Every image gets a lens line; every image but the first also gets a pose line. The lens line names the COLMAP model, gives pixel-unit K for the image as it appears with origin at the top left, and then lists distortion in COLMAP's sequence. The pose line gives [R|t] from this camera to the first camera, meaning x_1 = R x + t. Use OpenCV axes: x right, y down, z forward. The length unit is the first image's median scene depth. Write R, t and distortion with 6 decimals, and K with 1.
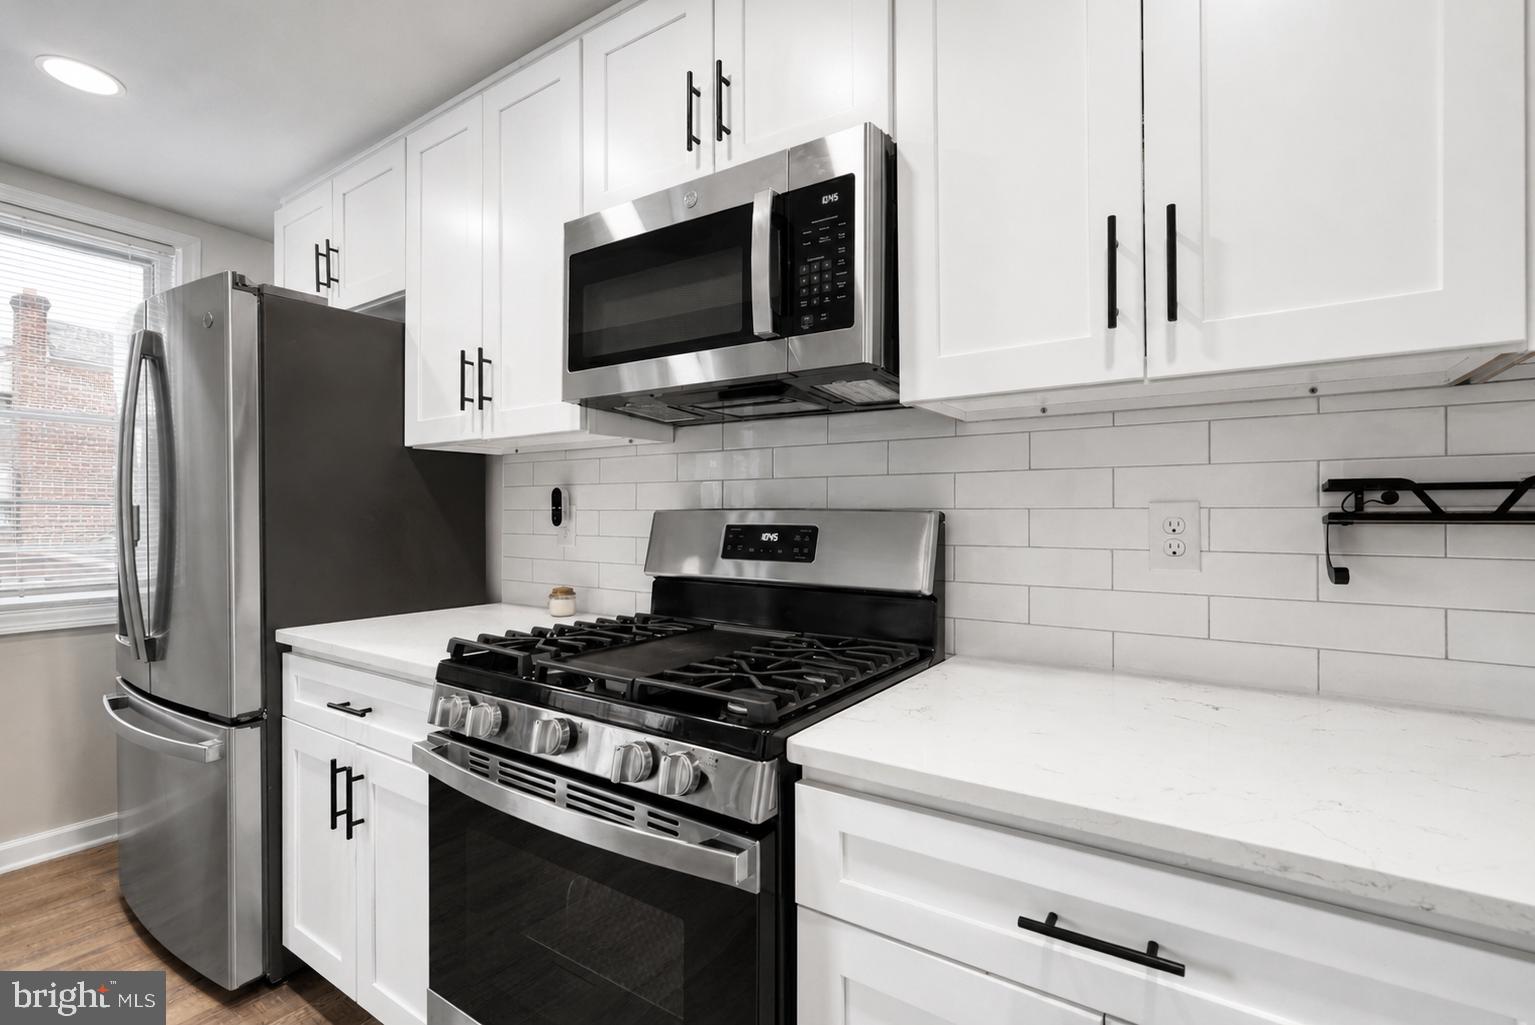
lens RADIAL K [[690.1, 0, 757.1], [0, 690.1, 510.1], [0, 0, 1]] dist [-0.018218, 0.004413]
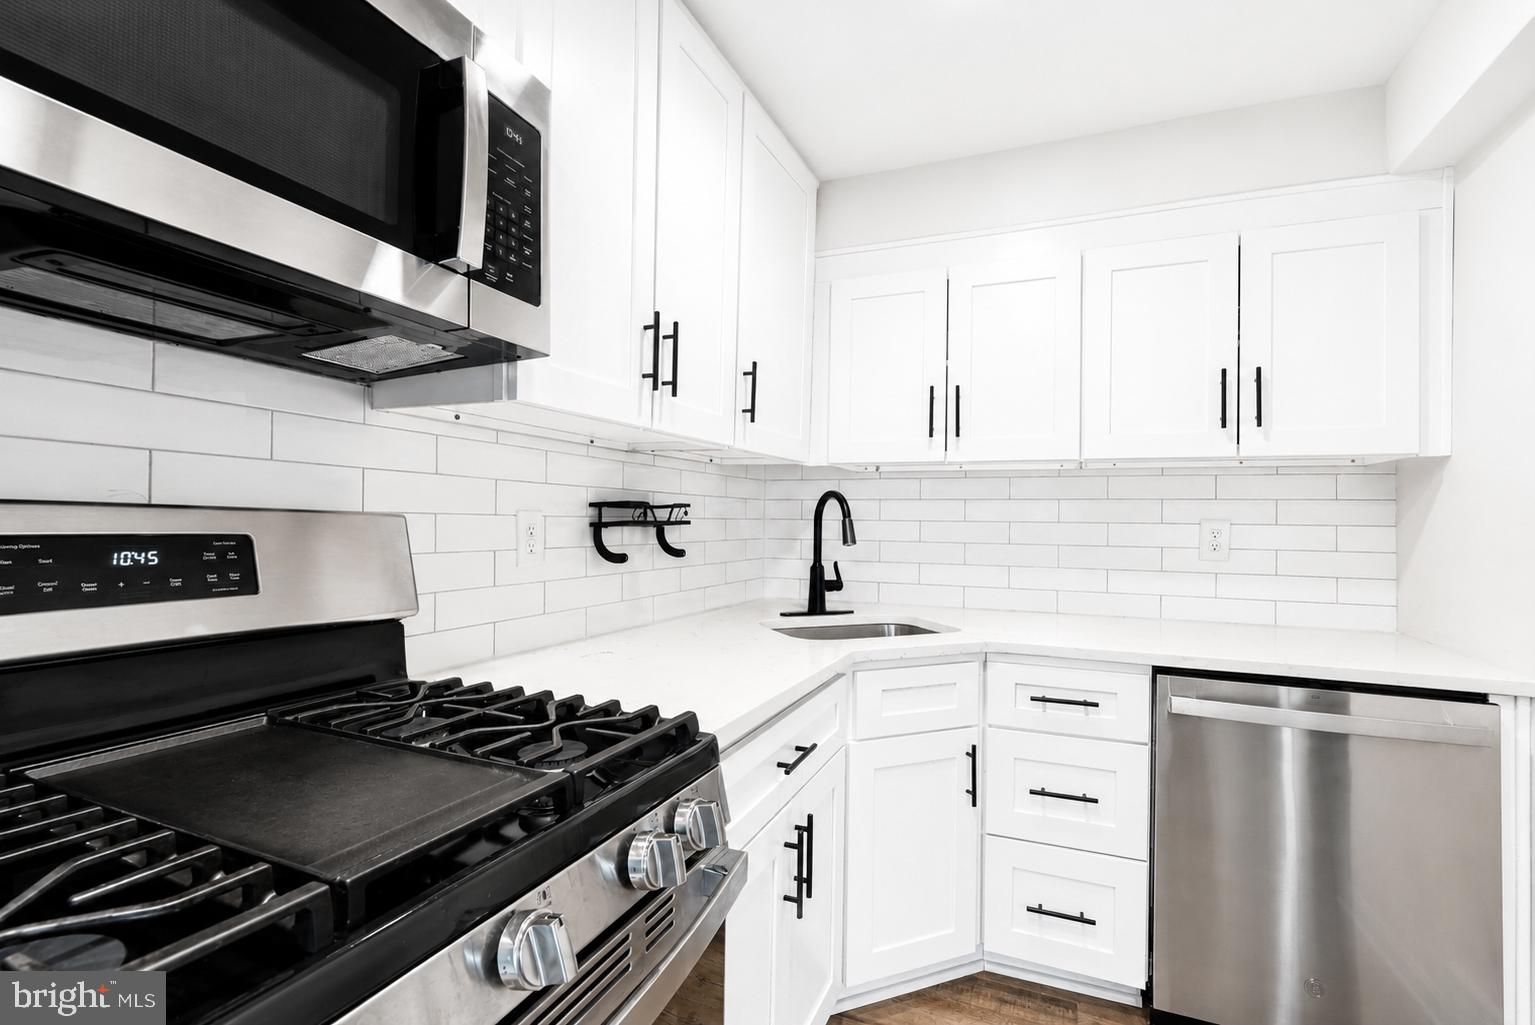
lens RADIAL K [[690.1, 0, 780.7], [0, 690.1, 510.8], [0, 0, 1]] dist [-0.018218, 0.004413]
pose [[-0.188189, 0.016976, 0.981986, -0.749407], [-0.014893, 0.999686, -0.020136, 0.008395], [-0.982020, -0.018414, -0.187877, 0.820055]]
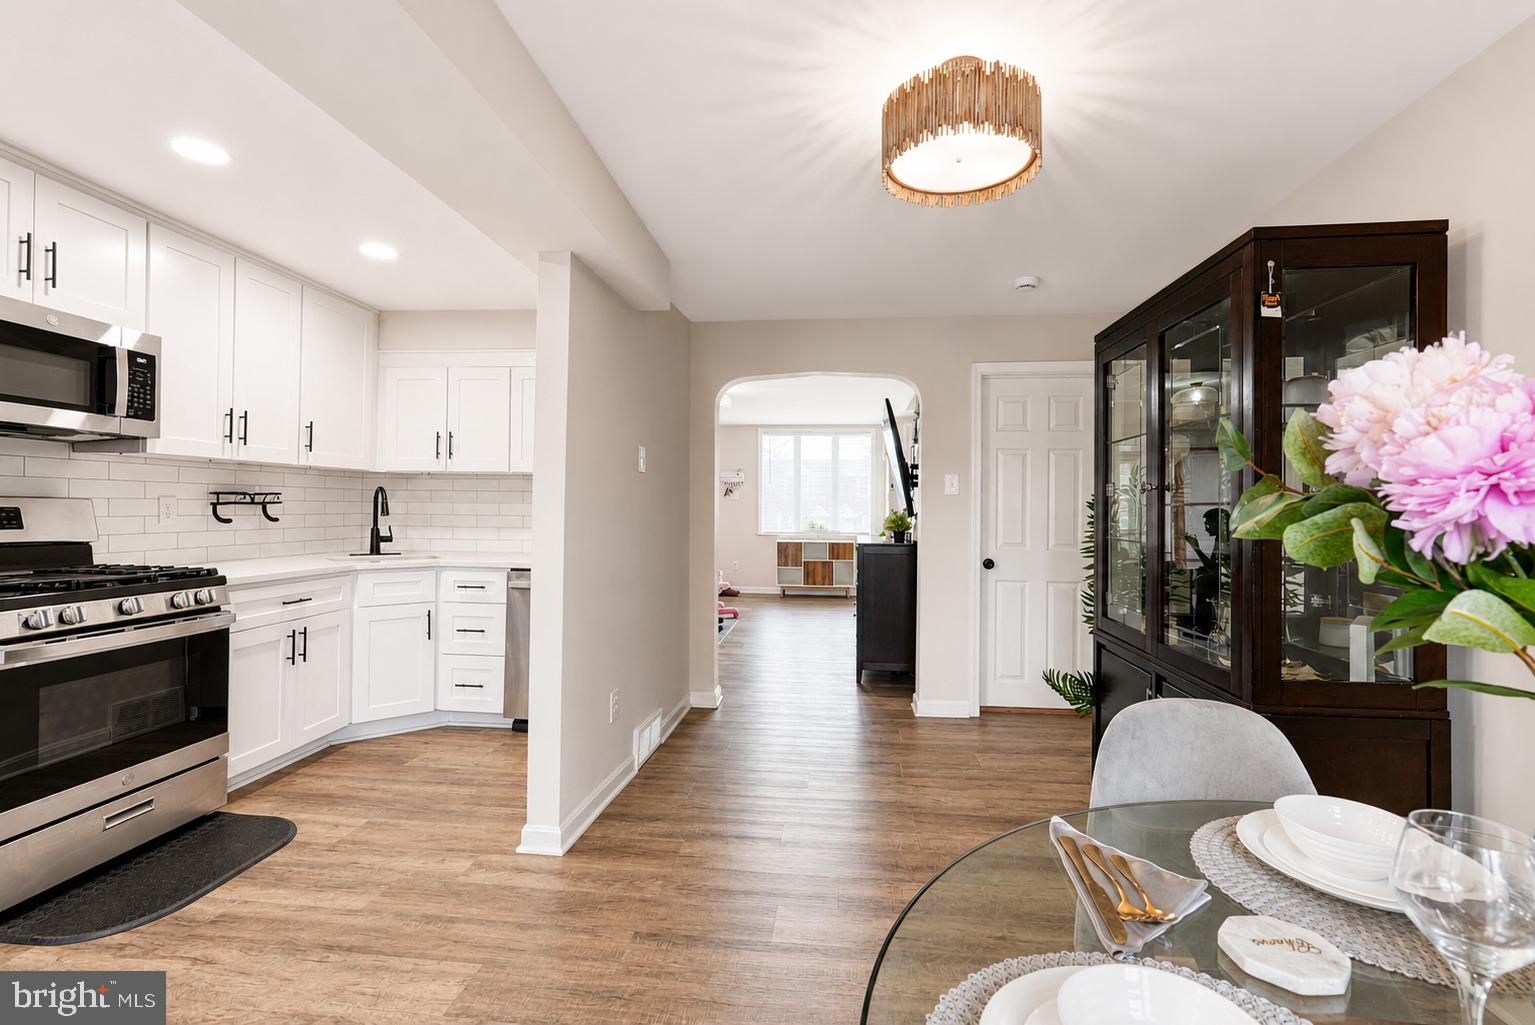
lens RADIAL K [[690.1, 0, 799.8], [0, 690.1, 501.3], [0, 0, 1]] dist [-0.018218, 0.004413]
pose [[-0.488827, 0.000548, 0.872380, -2.834289], [-0.017745, 0.999787, -0.010572, -0.010197], [-0.872200, -0.020649, -0.488713, 0.203436]]
